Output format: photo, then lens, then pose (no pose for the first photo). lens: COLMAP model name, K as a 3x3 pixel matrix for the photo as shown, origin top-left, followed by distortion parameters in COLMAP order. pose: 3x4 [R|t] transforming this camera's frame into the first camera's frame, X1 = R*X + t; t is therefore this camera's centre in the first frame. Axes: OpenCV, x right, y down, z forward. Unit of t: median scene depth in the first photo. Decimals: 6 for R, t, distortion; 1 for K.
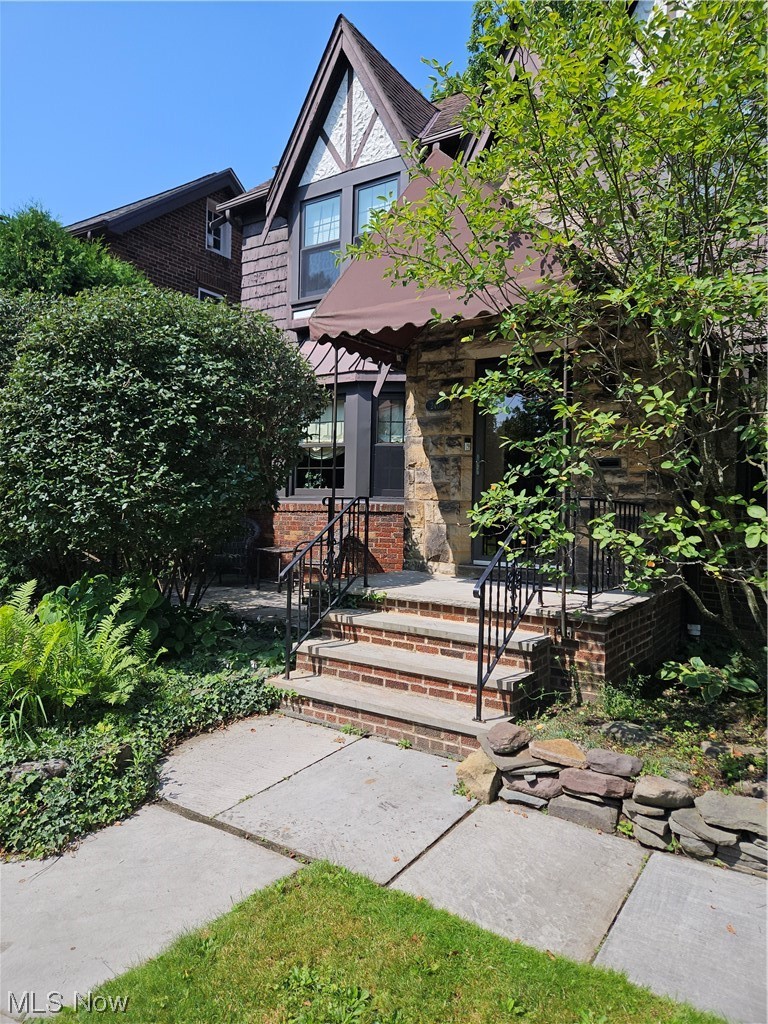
lens RADIAL K [[679.4, 0, 383.8], [0, 679.4, 507.9], [0, 0, 1]] dist [0.069024, -0.050793]
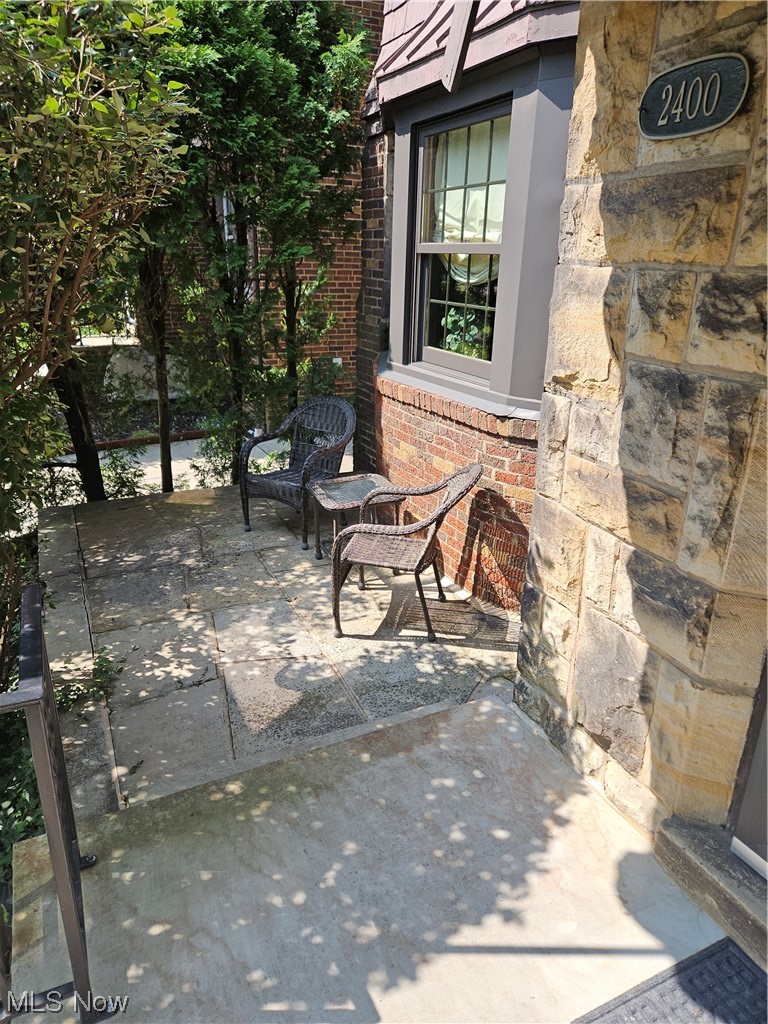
lens RADIAL K [[679.4, 0, 384.0], [0, 679.4, 515.3], [0, 0, 1]] dist [0.069024, -0.050793]
pose [[0.861051, 0.176121, -0.477045, 0.119982], [-0.001486, 0.938976, 0.343980, -0.107545], [0.508516, -0.295475, 0.808768, 0.760679]]
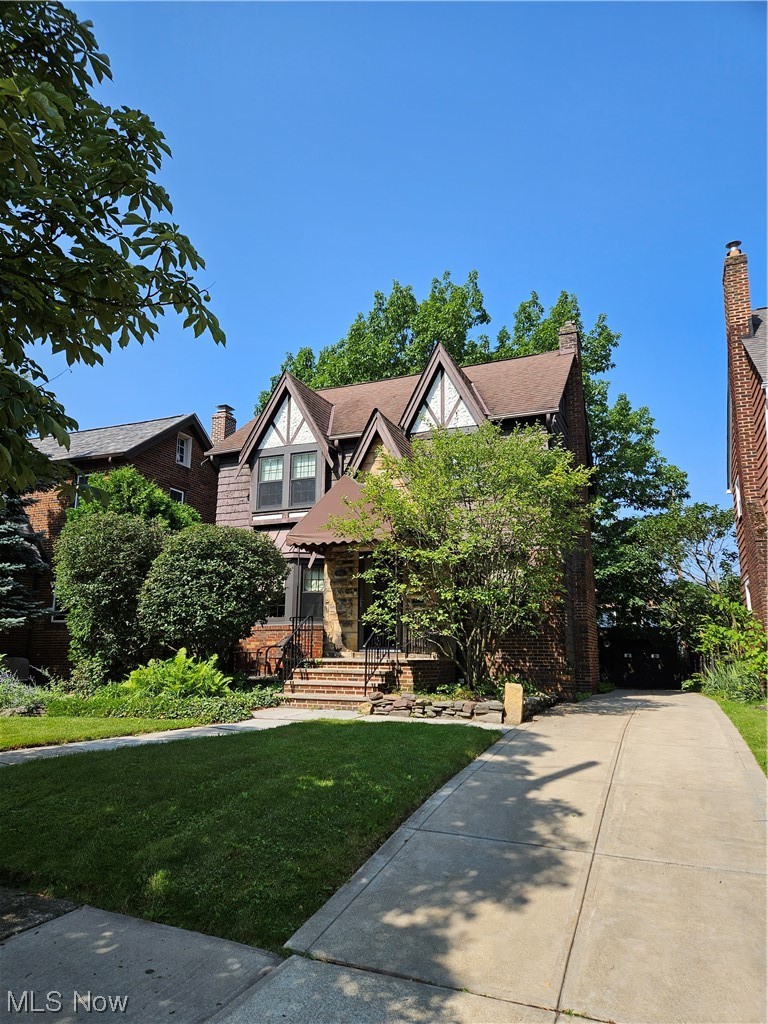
lens RADIAL K [[679.4, 0, 386.3], [0, 679.4, 511.3], [0, 0, 1]] dist [0.069024, -0.050793]
pose [[0.979734, 0.028065, 0.198329, -0.200542], [0.013589, 0.978541, -0.205604, 0.091803], [-0.199843, 0.204132, 0.958328, -1.046417]]
